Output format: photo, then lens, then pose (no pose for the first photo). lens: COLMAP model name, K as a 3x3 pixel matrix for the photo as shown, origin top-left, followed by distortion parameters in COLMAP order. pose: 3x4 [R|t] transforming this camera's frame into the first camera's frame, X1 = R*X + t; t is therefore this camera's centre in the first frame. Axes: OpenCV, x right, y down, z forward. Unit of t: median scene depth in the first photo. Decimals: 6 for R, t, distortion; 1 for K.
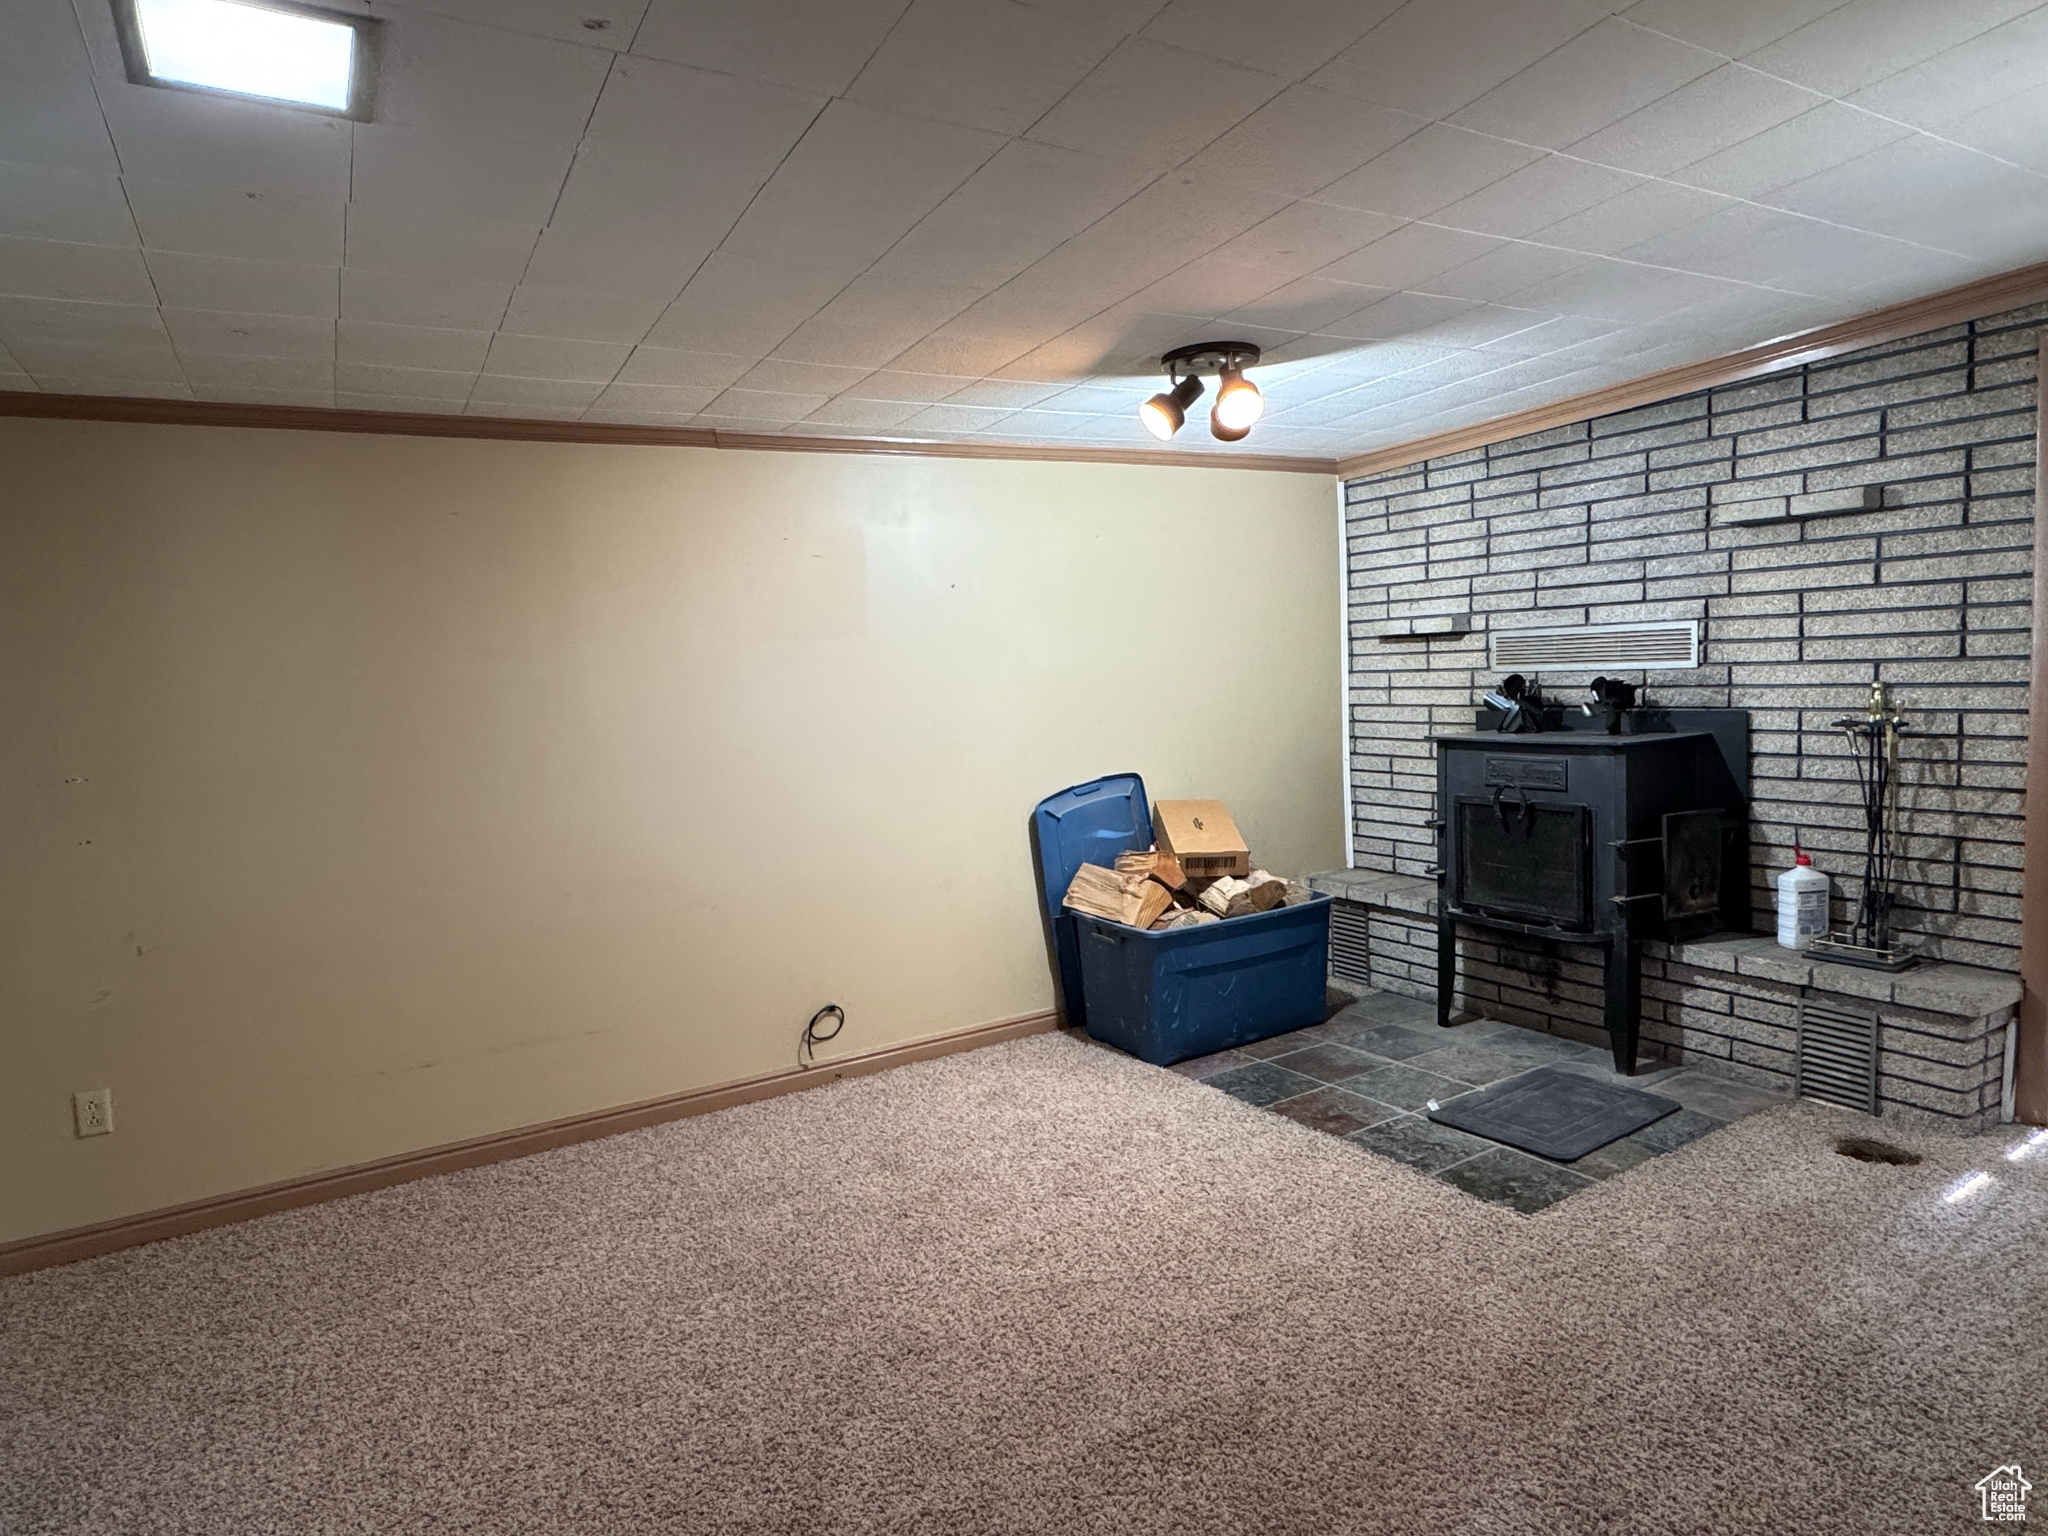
lens RADIAL K [[1194.9, 0, 1023.3], [0, 1194.9, 771.3], [0, 0, 1]] dist [0.001001, 0.000943]
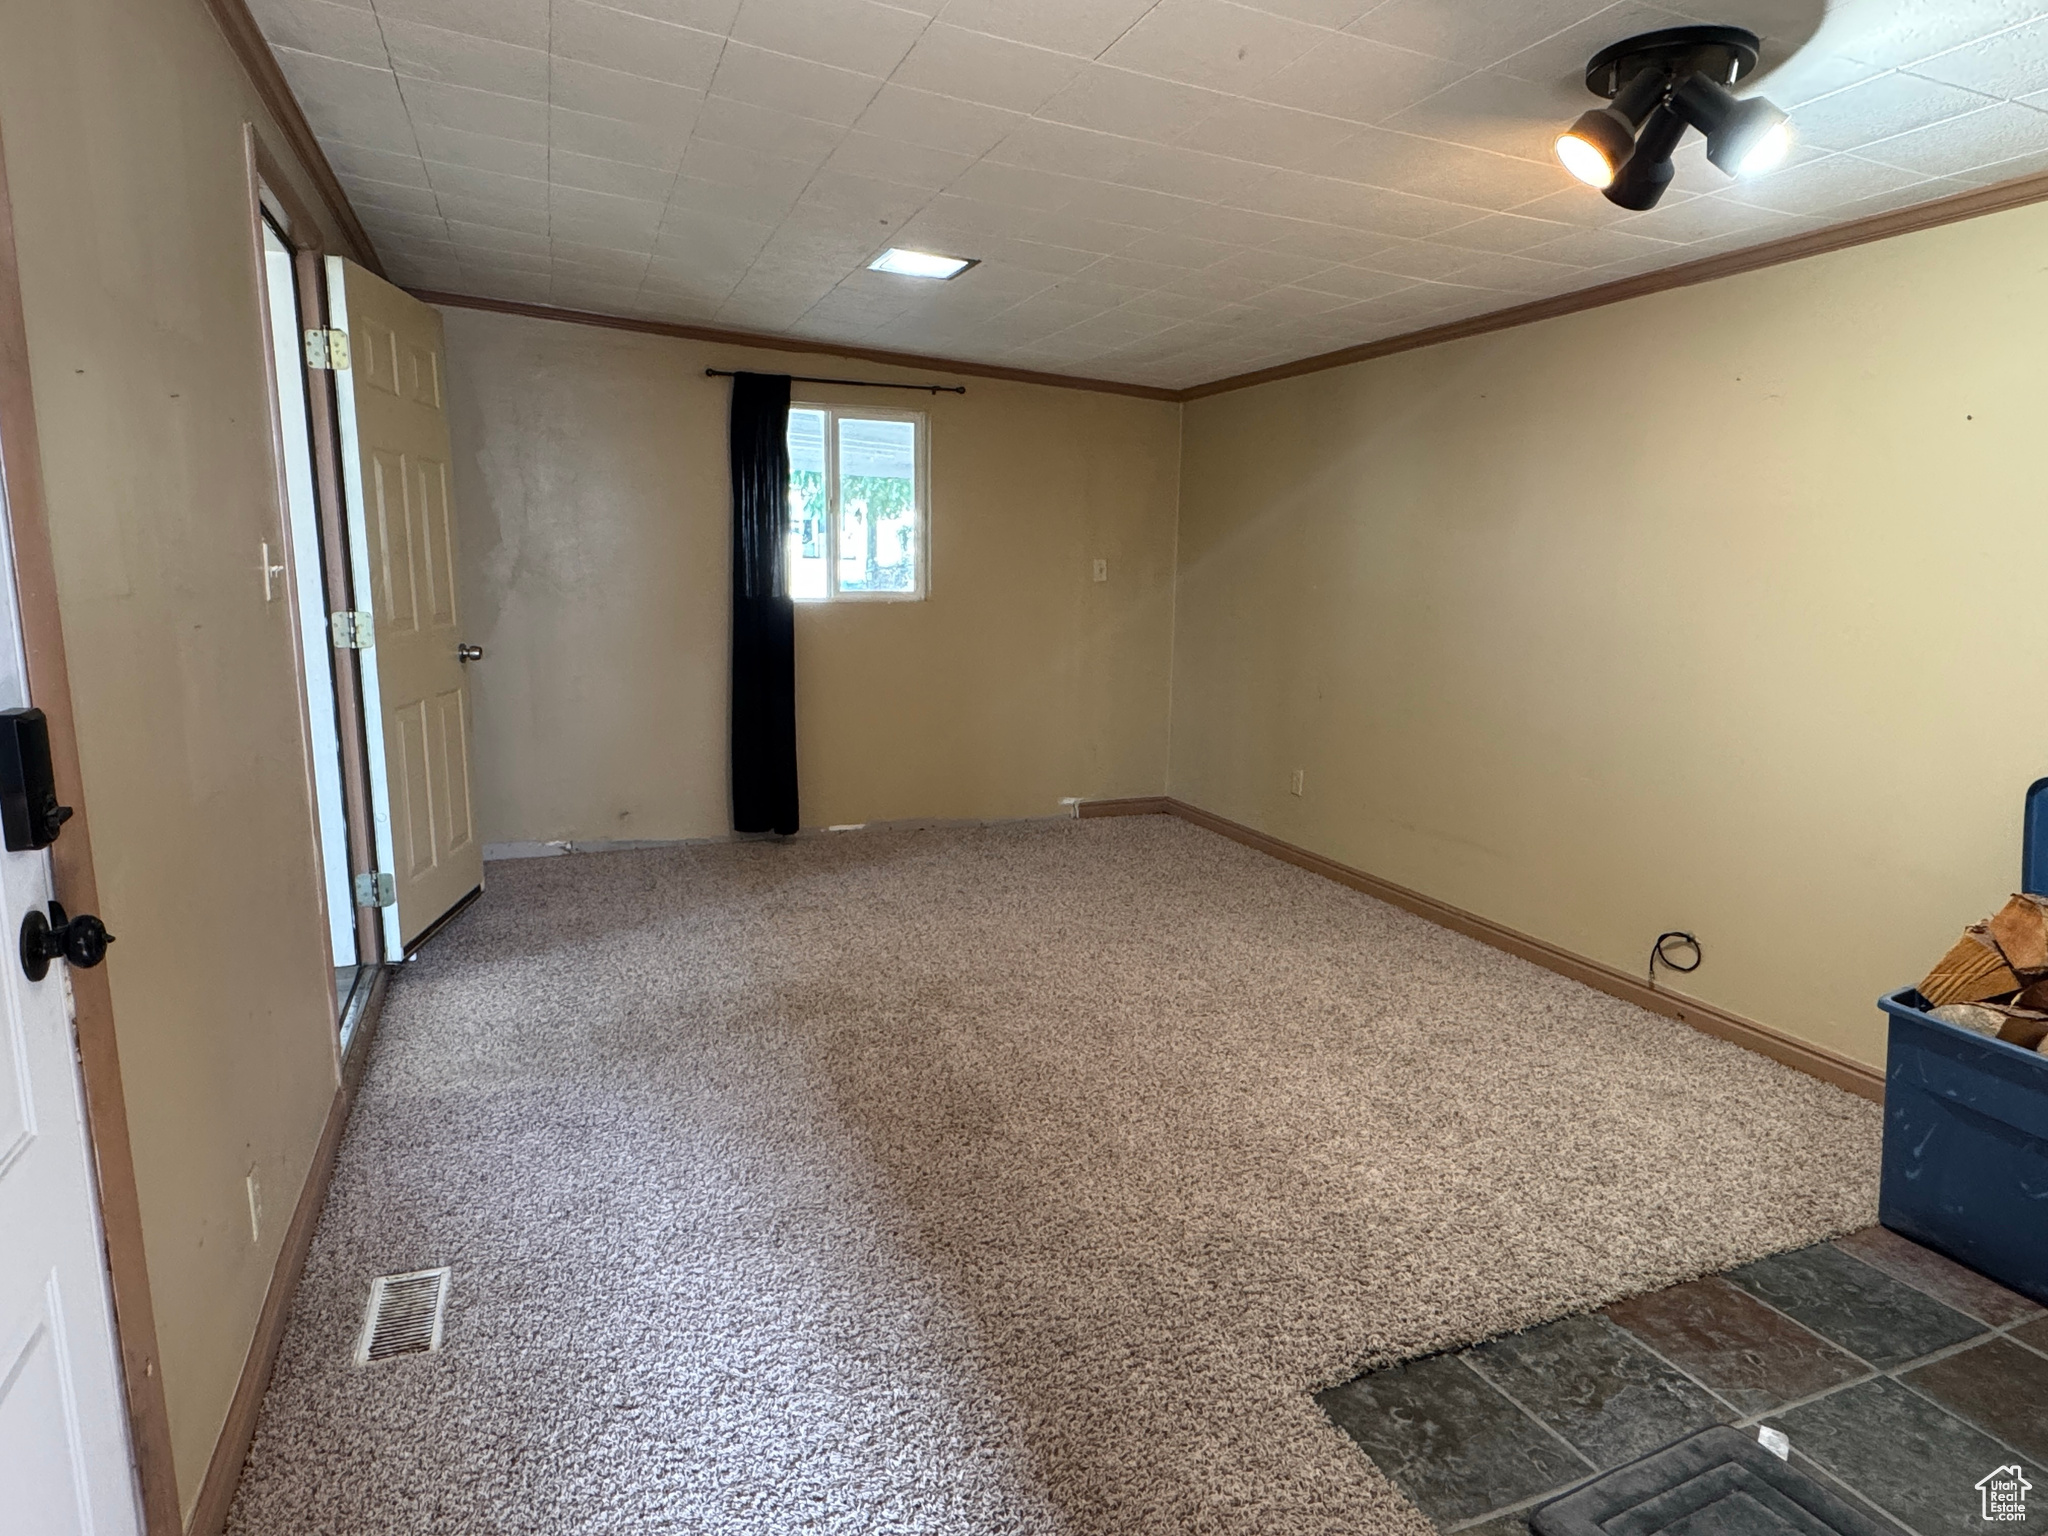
lens RADIAL K [[1194.9, 0, 1020.1], [0, 1194.9, 767.3], [0, 0, 1]] dist [0.001001, 0.000943]
pose [[-0.136595, 0.223106, -0.965176, 0.762453], [-0.097891, 0.966500, 0.237266, -0.082166], [0.985779, 0.126891, -0.110178, 0.656189]]
